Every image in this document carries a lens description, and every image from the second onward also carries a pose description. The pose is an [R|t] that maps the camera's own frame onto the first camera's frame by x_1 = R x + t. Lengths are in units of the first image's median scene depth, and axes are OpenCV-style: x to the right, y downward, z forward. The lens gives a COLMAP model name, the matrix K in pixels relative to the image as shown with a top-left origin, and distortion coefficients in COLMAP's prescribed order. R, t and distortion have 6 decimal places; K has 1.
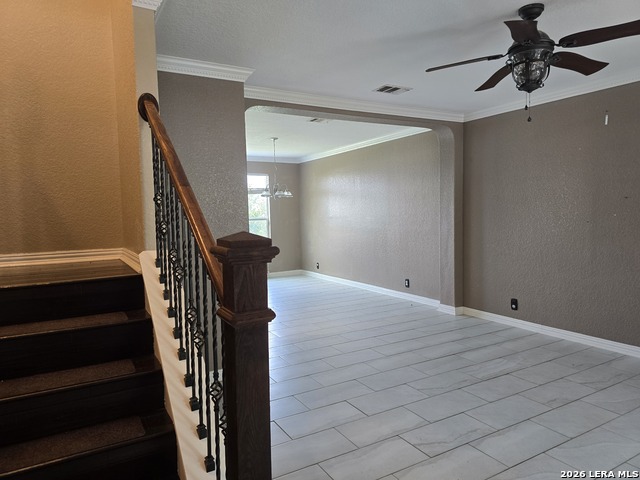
lens RADIAL K [[431.9, 0, 318.5], [0, 431.9, 242.4], [0, 0, 1]] dist [0.058501, -0.043574]
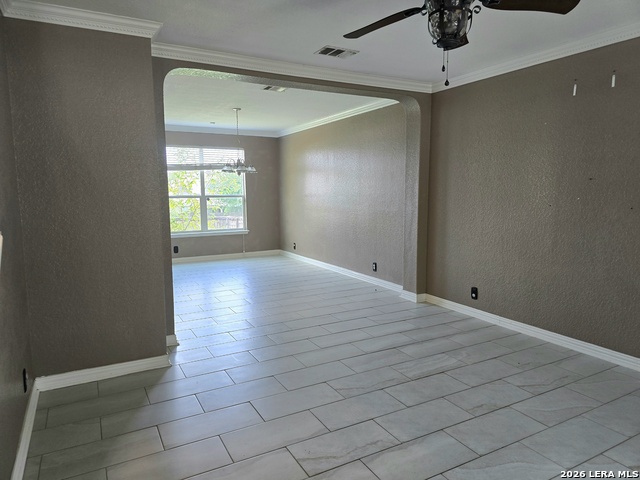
lens RADIAL K [[431.9, 0, 321.8], [0, 431.9, 246.0], [0, 0, 1]] dist [0.058501, -0.043574]
pose [[0.999659, 0.019681, -0.017189, 0.107400], [-0.018616, 0.998022, 0.060048, -0.006548], [0.018337, -0.059707, 0.998048, 0.058502]]
